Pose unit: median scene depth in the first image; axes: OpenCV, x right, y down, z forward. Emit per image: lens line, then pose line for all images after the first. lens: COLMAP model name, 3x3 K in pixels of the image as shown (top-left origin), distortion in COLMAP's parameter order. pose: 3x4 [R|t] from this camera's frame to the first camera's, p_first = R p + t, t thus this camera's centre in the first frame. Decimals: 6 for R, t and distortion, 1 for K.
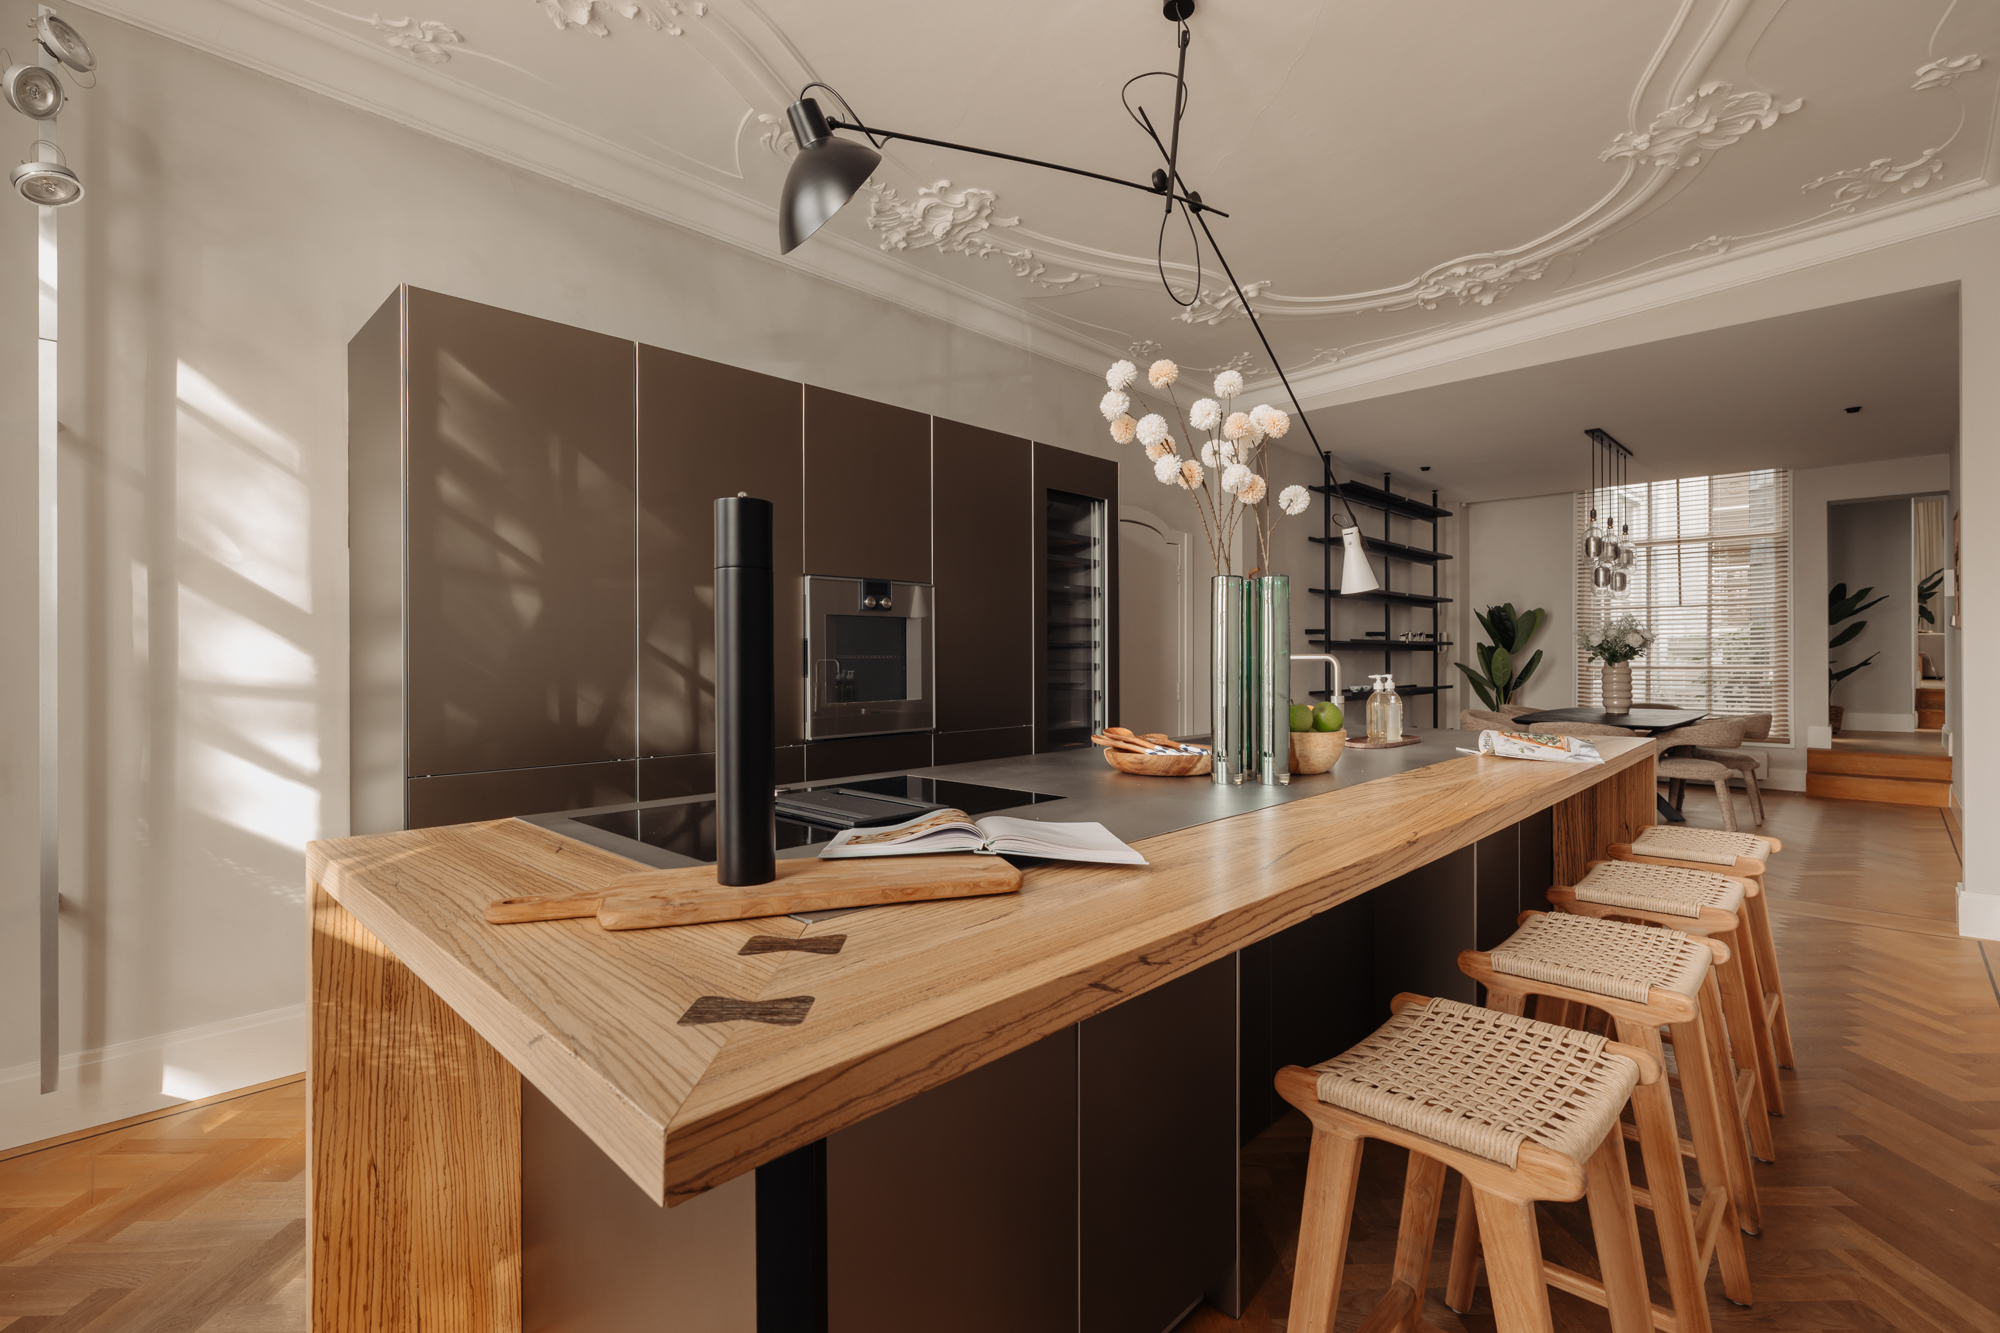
lens RADIAL K [[908.7, 0, 984.5], [0, 908.7, 663.5], [0, 0, 1]] dist [-0.005138, -0.001136]
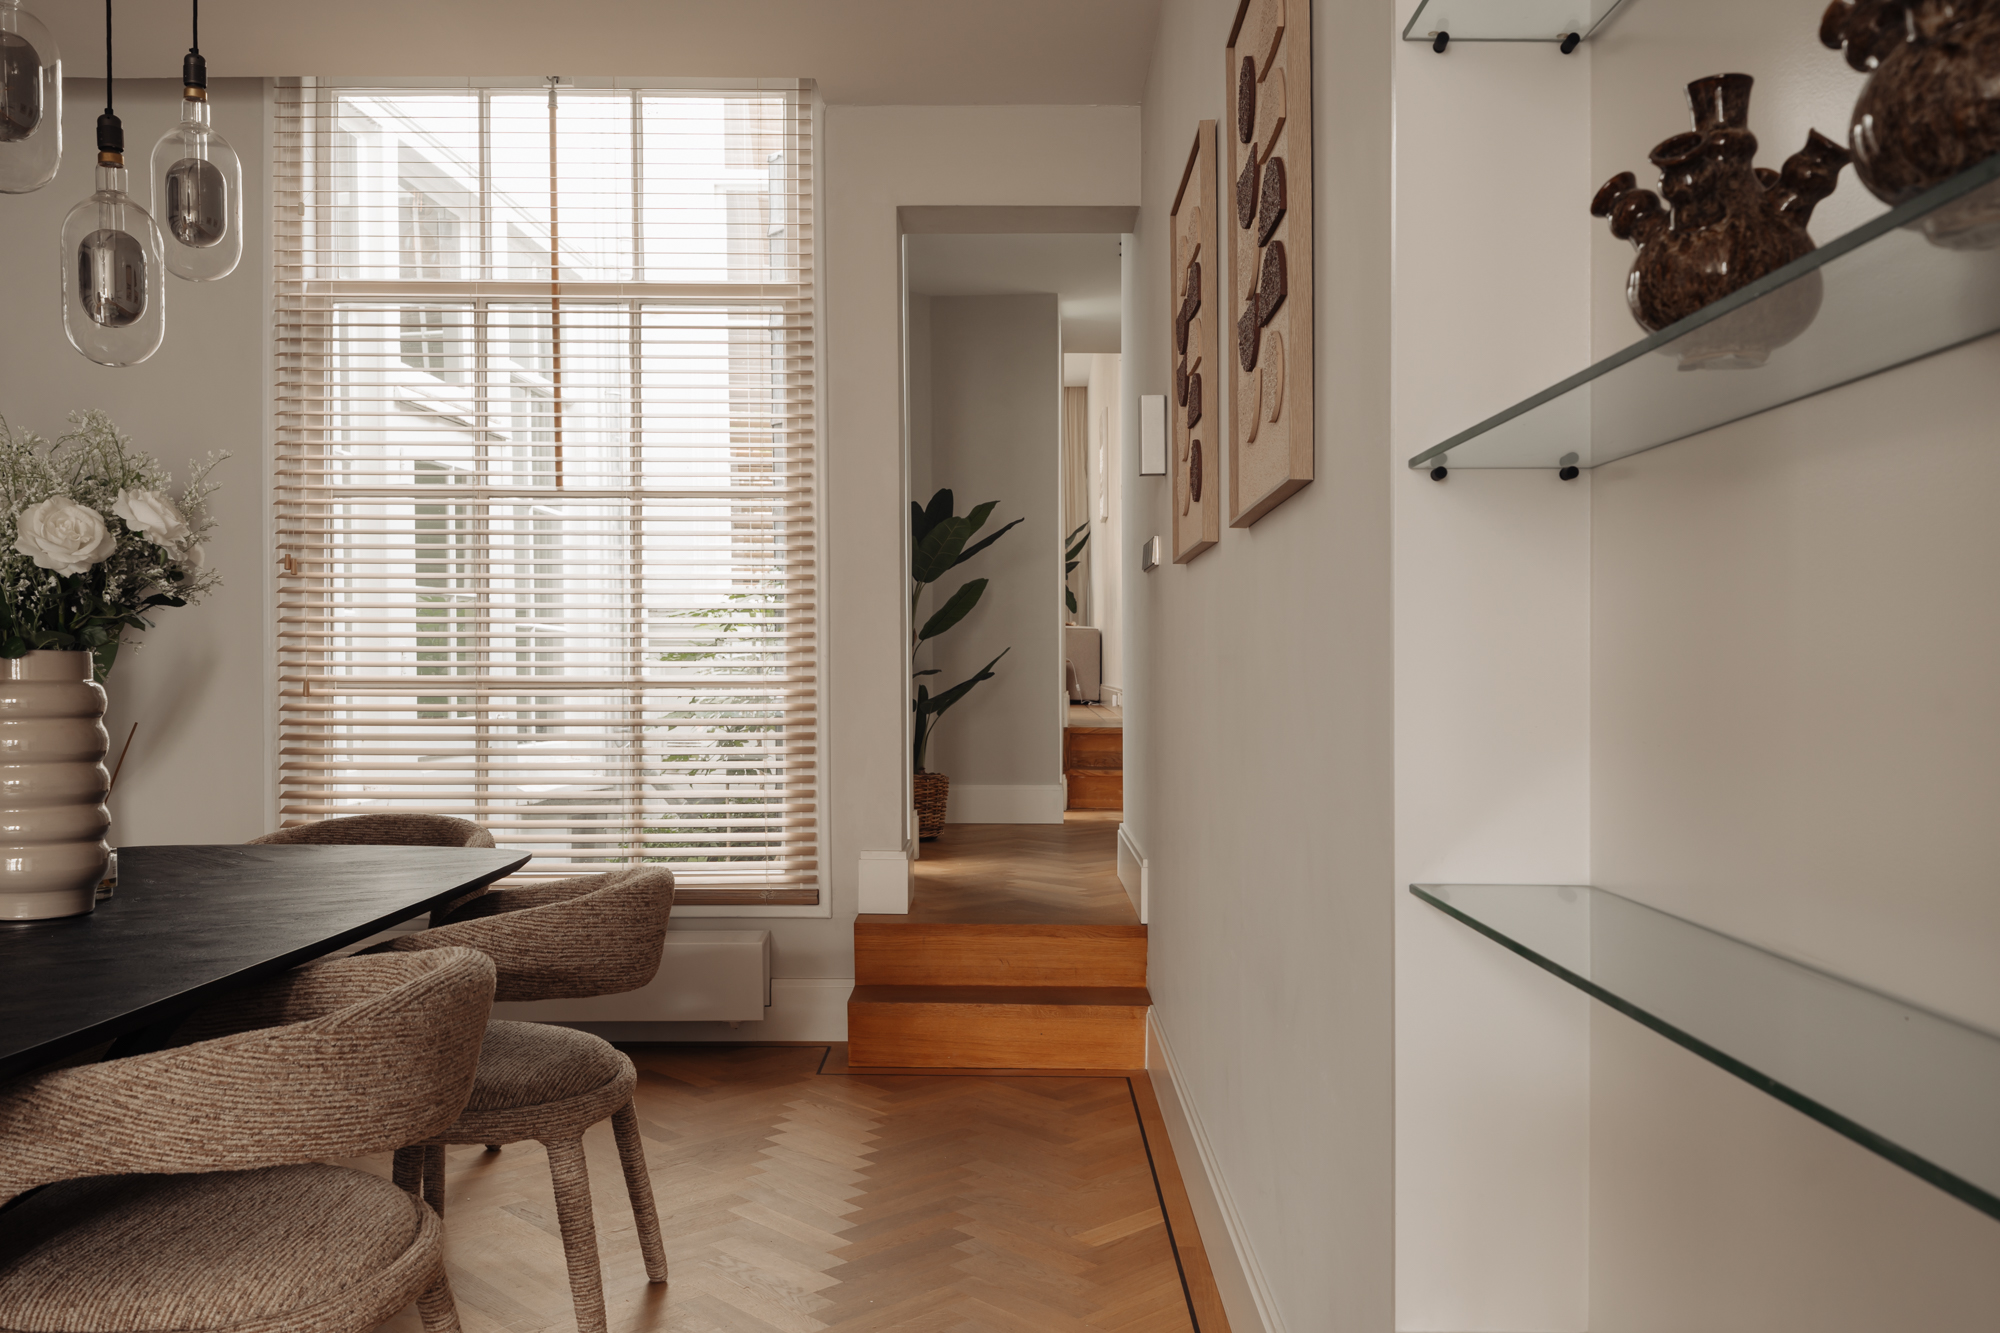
lens RADIAL K [[1562.6, 0, 1052.6], [0, 1562.6, 660.6], [0, 0, 1]] dist [0.005715, -0.004123]
pose [[0.692894, 0.010834, 0.720958, 0.493458], [-0.003031, 0.999922, -0.012113, 0.002439], [-0.721033, 0.006208, 0.692873, 0.493935]]
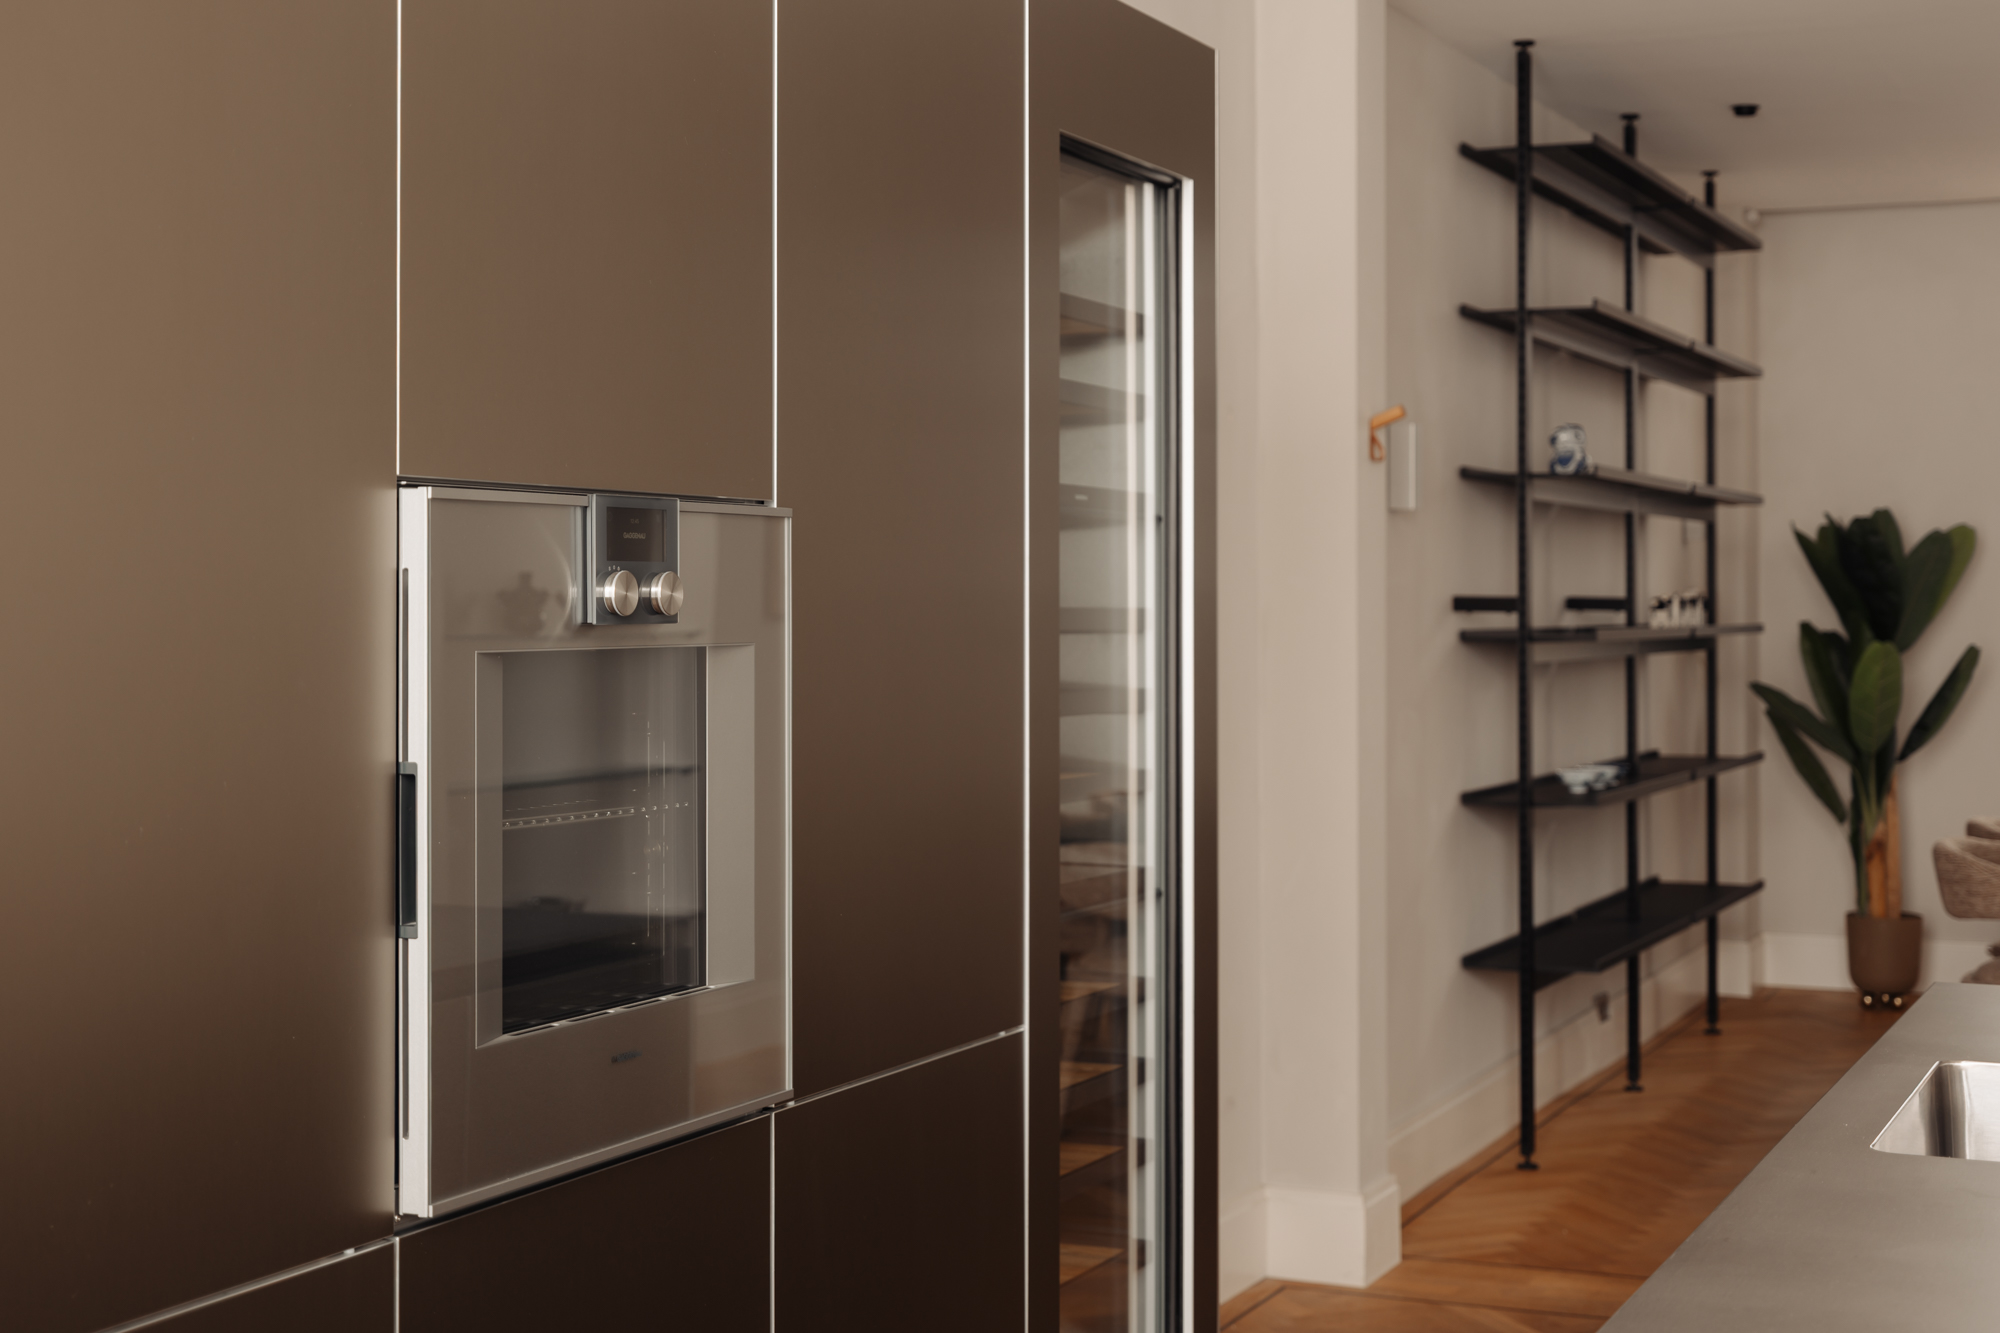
lens RADIAL K [[2869.4, 0, 999.9], [0, 2869.4, 579.3], [0, 0, 1]] dist [-0.037608, 0.000000]
pose [[0.937521, 0.004683, 0.347898, -0.120532], [0.000871, 0.999875, -0.015809, -0.024392], [-0.347928, 0.015124, 0.937399, 0.110096]]
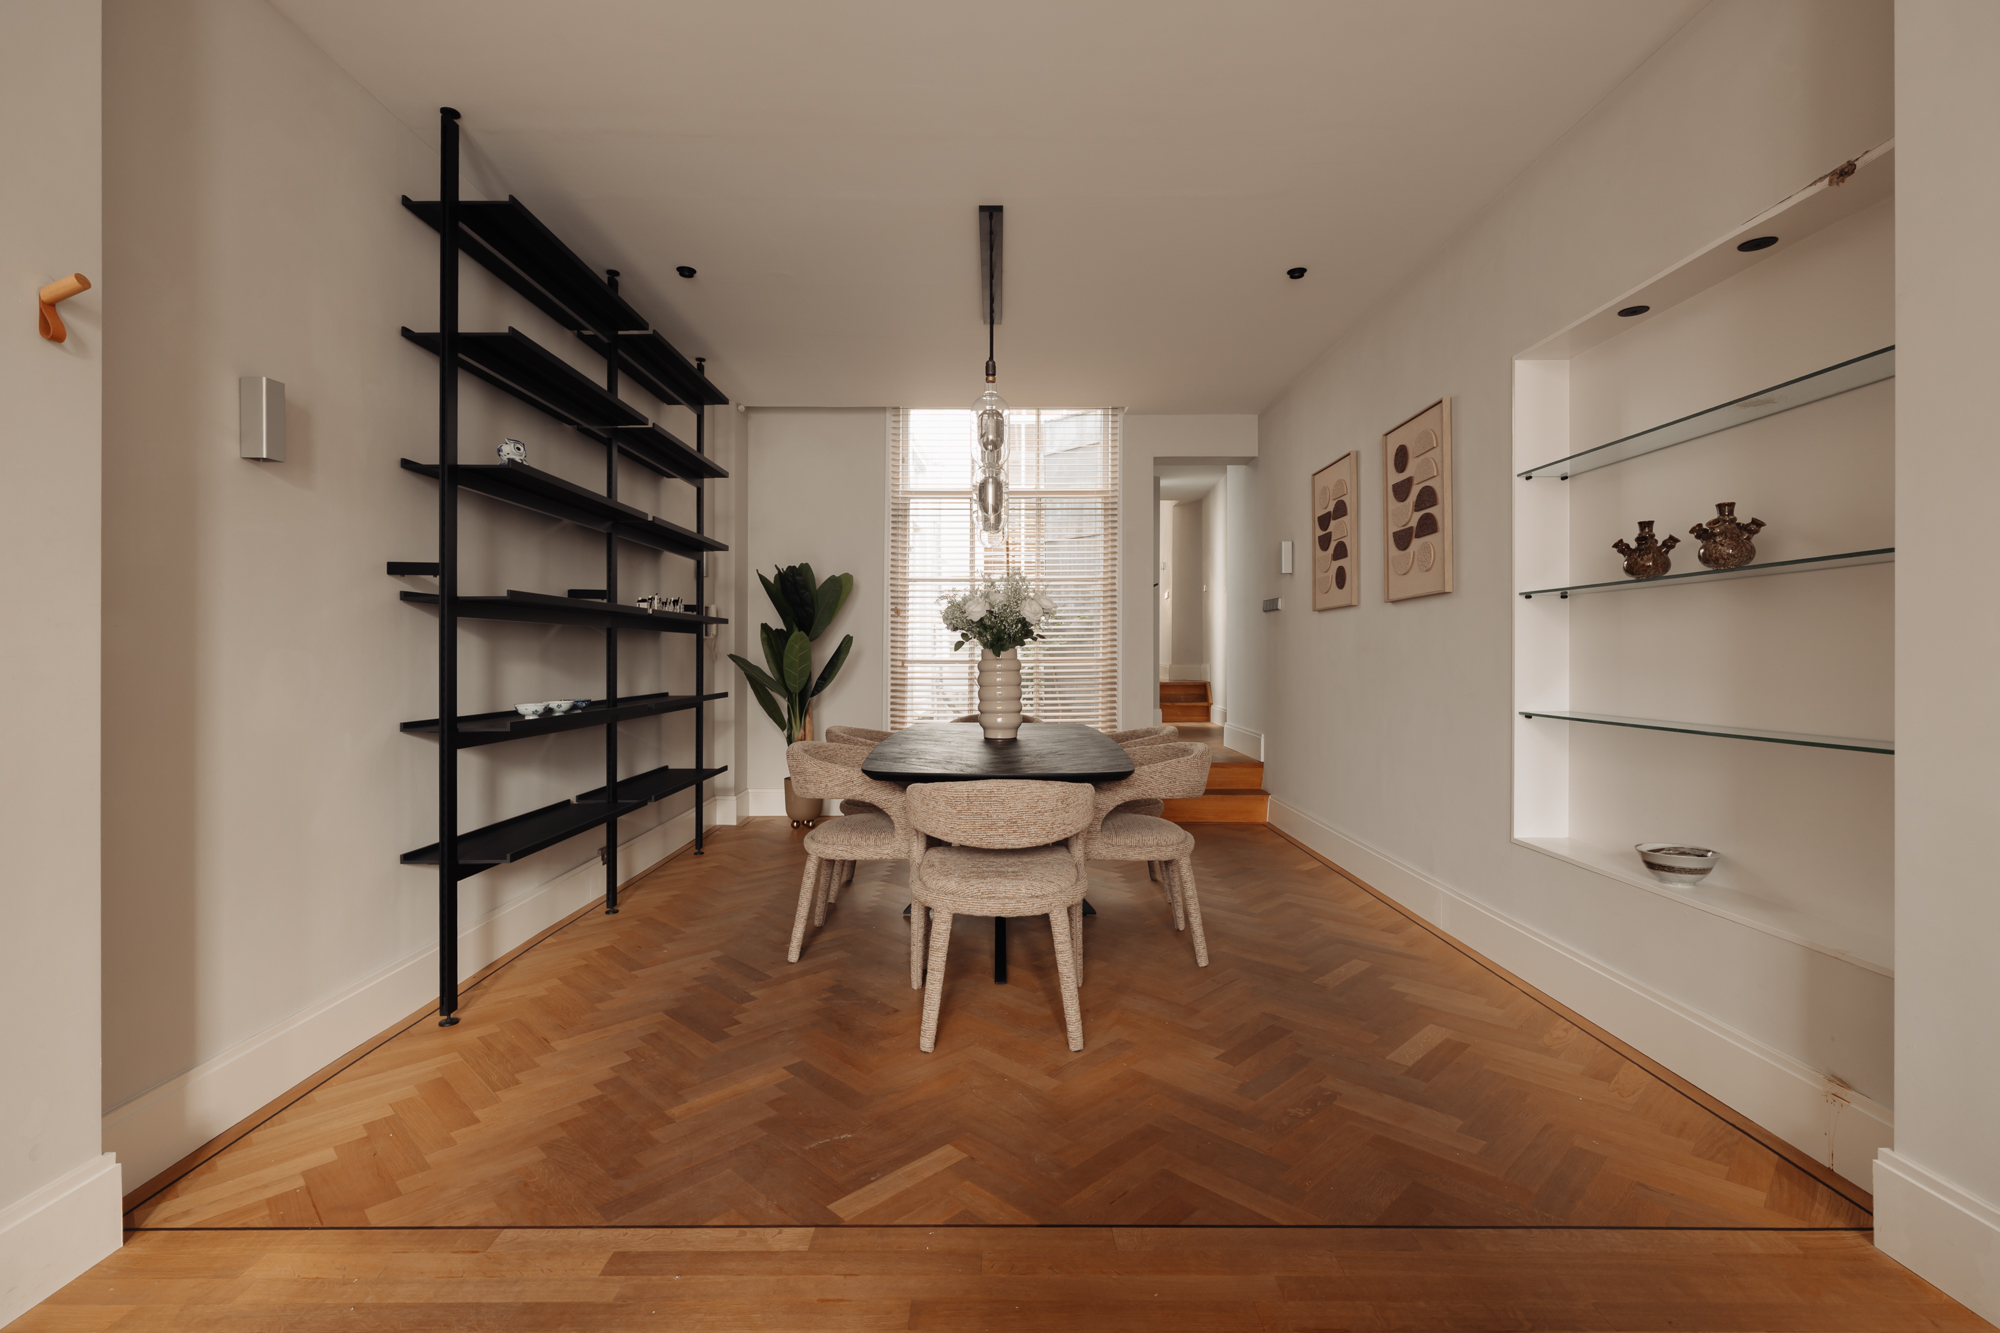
lens RADIAL K [[908.7, 0, 1002.7], [0, 908.7, 647.7], [0, 0, 1]] dist [-0.005138, -0.001136]
pose [[0.699643, 0.007669, 0.714451, 0.229575], [0.003234, 0.999898, -0.013901, 0.003858], [-0.714485, 0.012036, 0.699547, 0.479656]]
